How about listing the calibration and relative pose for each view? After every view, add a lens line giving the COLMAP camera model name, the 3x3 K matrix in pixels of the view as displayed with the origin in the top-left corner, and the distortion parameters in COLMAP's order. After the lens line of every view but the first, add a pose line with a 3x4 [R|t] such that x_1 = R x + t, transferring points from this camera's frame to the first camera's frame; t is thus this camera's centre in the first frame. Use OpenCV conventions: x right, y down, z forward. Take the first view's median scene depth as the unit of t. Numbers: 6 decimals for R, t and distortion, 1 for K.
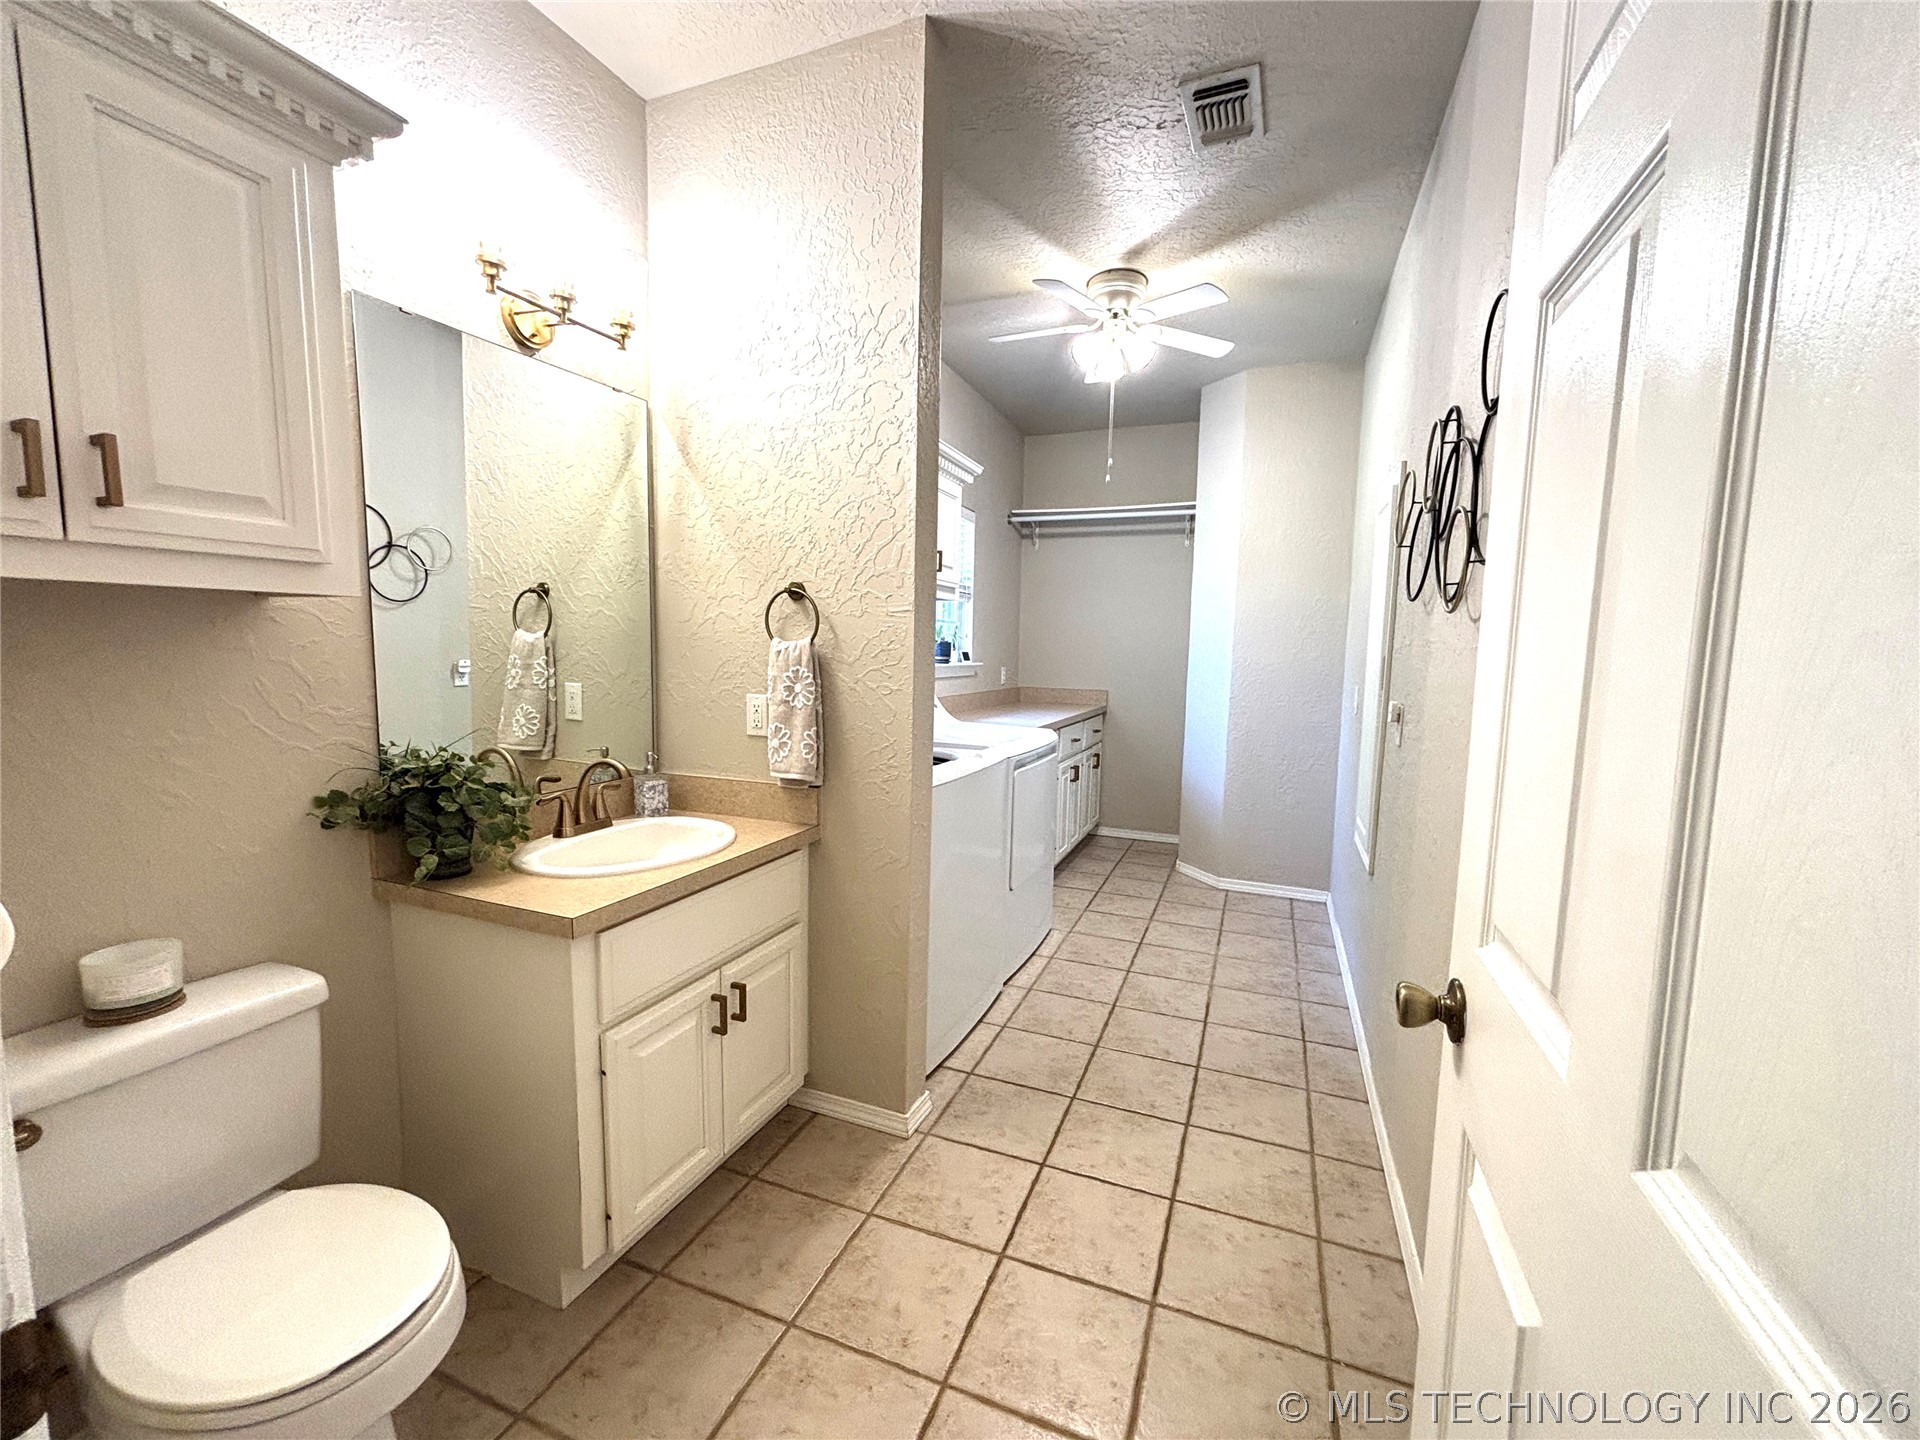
lens RADIAL K [[778.2, 0, 970.3], [0, 778.2, 708.4], [0, 0, 1]] dist [-0.005456, 0.000921]
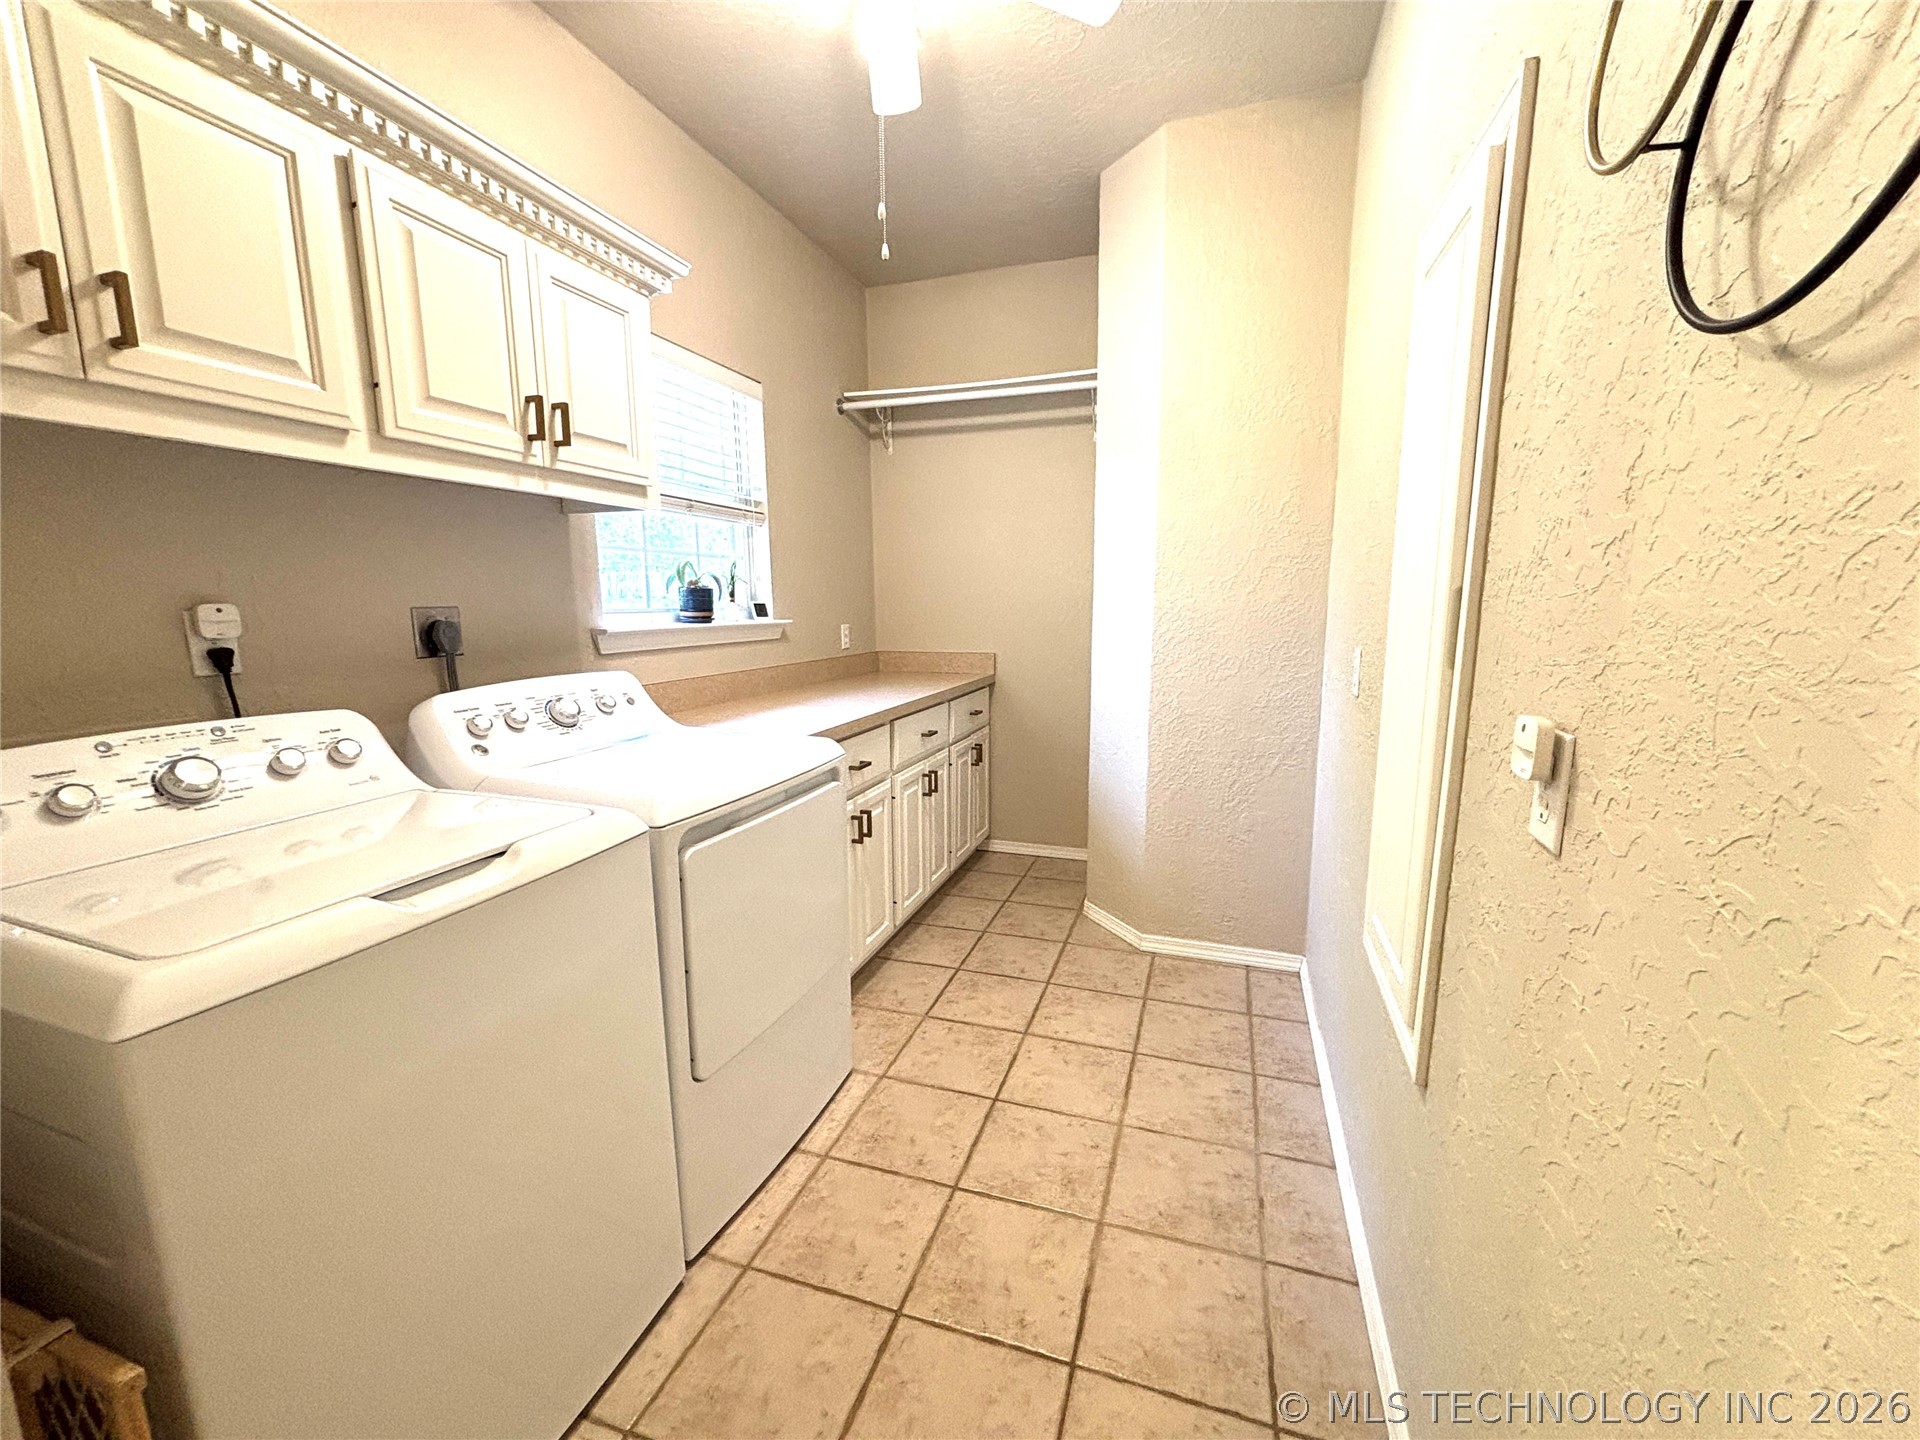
lens RADIAL K [[778.2, 0, 941.1], [0, 778.2, 731.1], [0, 0, 1]] dist [-0.005456, 0.000921]
pose [[0.999578, -0.017297, 0.023340, 0.124319], [0.015054, 0.995544, 0.093084, -0.023205], [-0.024846, -0.092693, 0.995385, 0.323966]]
